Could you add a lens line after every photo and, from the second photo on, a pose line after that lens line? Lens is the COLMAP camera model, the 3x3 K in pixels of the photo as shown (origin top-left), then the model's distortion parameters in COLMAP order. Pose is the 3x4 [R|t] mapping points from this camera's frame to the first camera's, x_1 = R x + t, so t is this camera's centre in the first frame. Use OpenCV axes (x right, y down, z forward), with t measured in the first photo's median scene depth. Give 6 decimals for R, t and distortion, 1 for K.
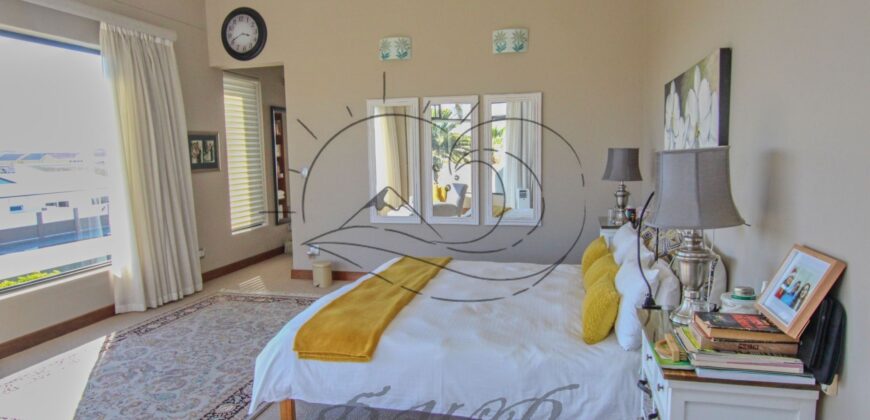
lens RADIAL K [[535.3, 0, 436.3], [0, 535.3, 213.7], [0, 0, 1]] dist [-0.017016, 0.005198]
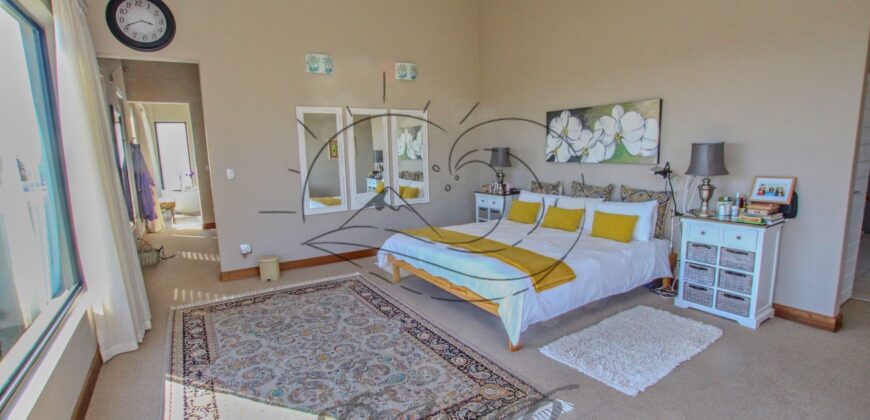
lens RADIAL K [[401.9, 0, 434.5], [0, 401.9, 210.4], [0, 0, 1]] dist [-0.030897, 0.002739]
pose [[0.691381, -0.106561, 0.714588, -0.668193], [0.098096, 0.993750, 0.053279, -0.013804], [-0.715799, 0.033262, 0.697513, 0.261193]]
